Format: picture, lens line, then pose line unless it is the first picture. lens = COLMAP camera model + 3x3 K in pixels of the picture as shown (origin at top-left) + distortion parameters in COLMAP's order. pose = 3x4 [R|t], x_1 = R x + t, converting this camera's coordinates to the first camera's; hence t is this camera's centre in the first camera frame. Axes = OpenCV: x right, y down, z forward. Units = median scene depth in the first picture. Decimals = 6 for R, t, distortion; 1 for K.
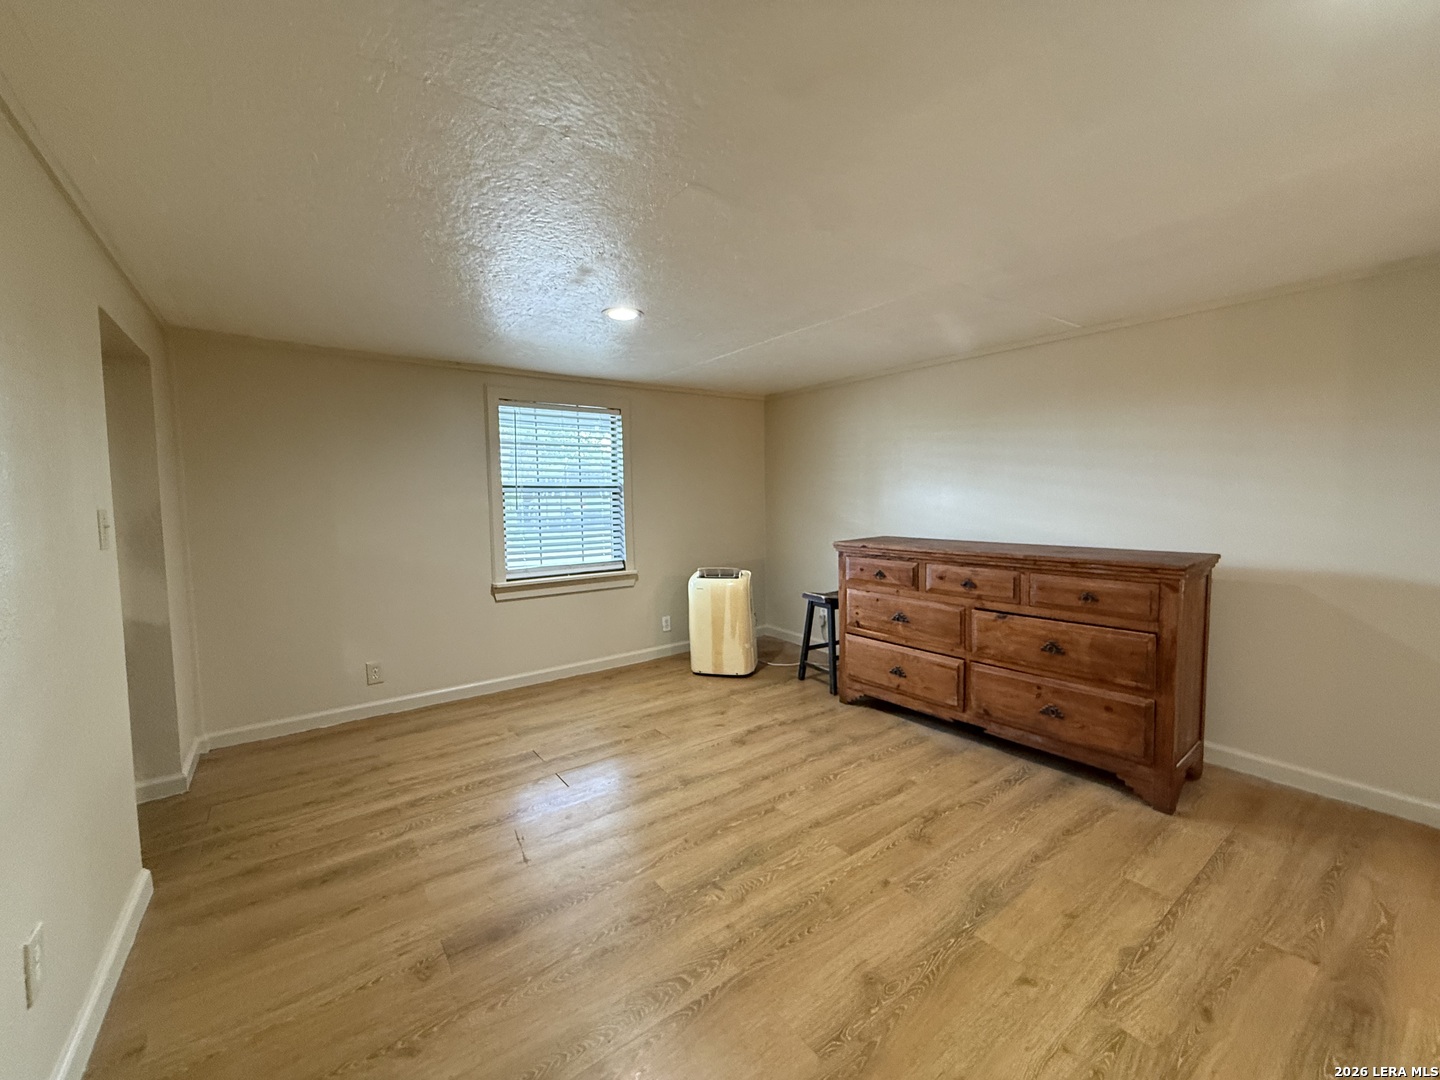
lens RADIAL K [[575.4, 0, 713.5], [0, 575.4, 538.3], [0, 0, 1]] dist [-0.000418, 0.000451]
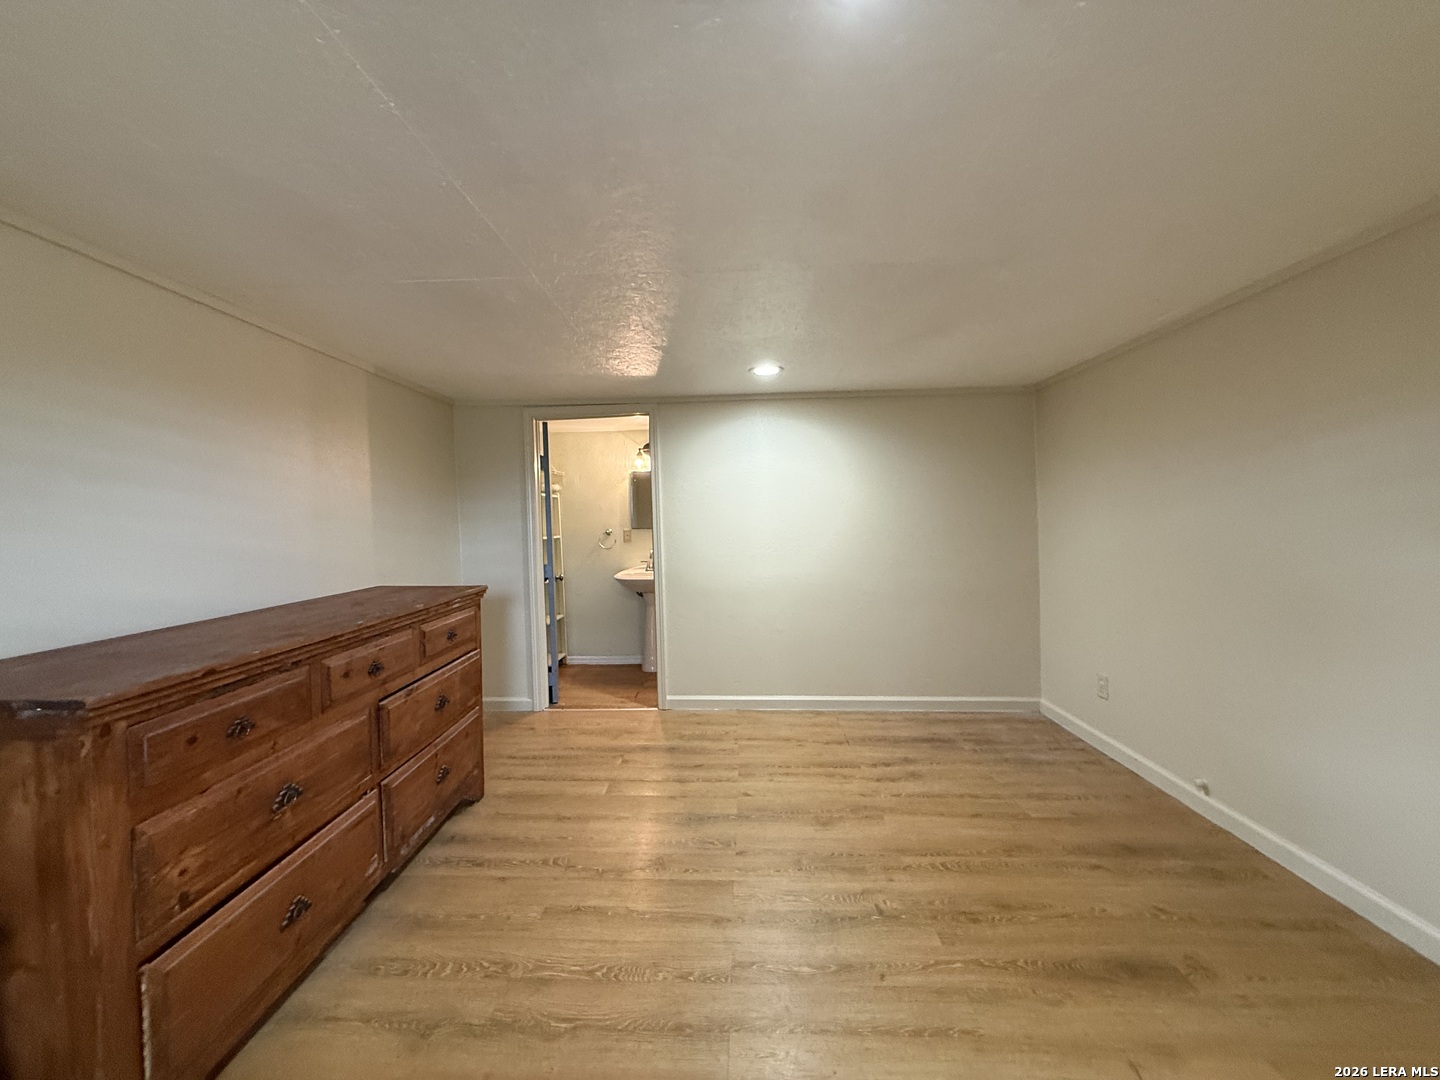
lens RADIAL K [[575.4, 0, 713.5], [0, 575.4, 538.3], [0, 0, 1]] dist [-0.000418, 0.000451]
pose [[-0.777973, 0.006533, 0.628263, -0.278917], [0.073429, 0.994039, 0.080589, -0.095255], [-0.623992, 0.108829, -0.773816, 1.312472]]
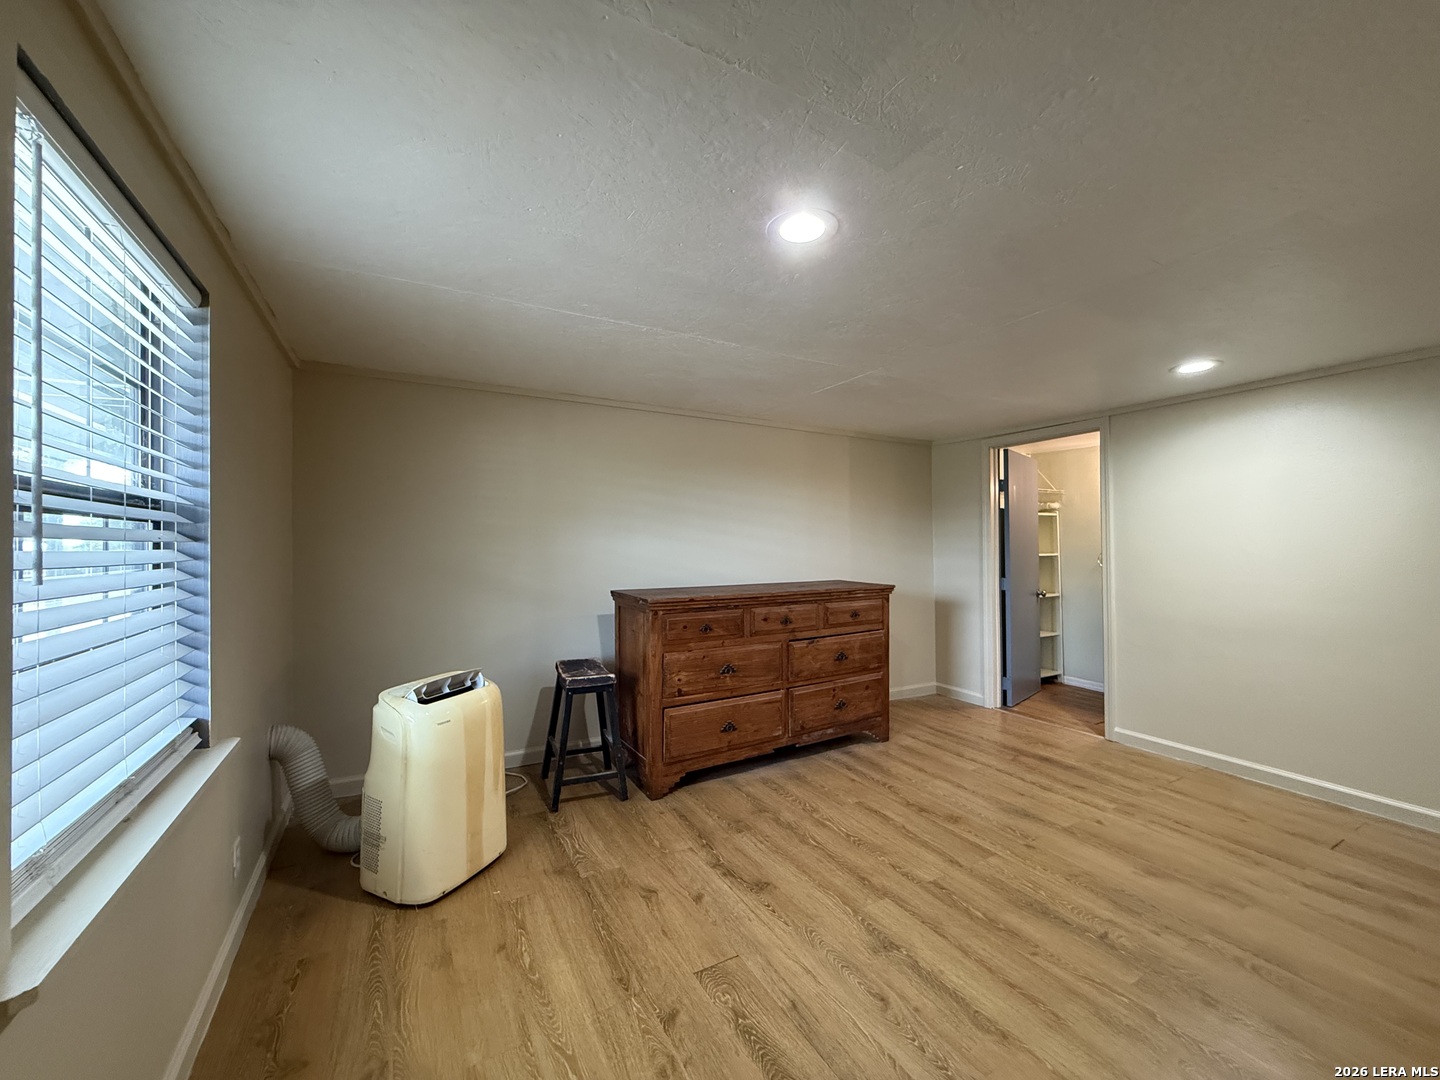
lens RADIAL K [[575.4, 0, 713.5], [0, 575.4, 538.3], [0, 0, 1]] dist [-0.000418, 0.000451]
pose [[0.130499, 0.021410, 0.991217, -0.743716], [0.073075, 0.996840, -0.031152, -0.060975], [-0.988752, 0.076499, 0.128522, 1.032769]]
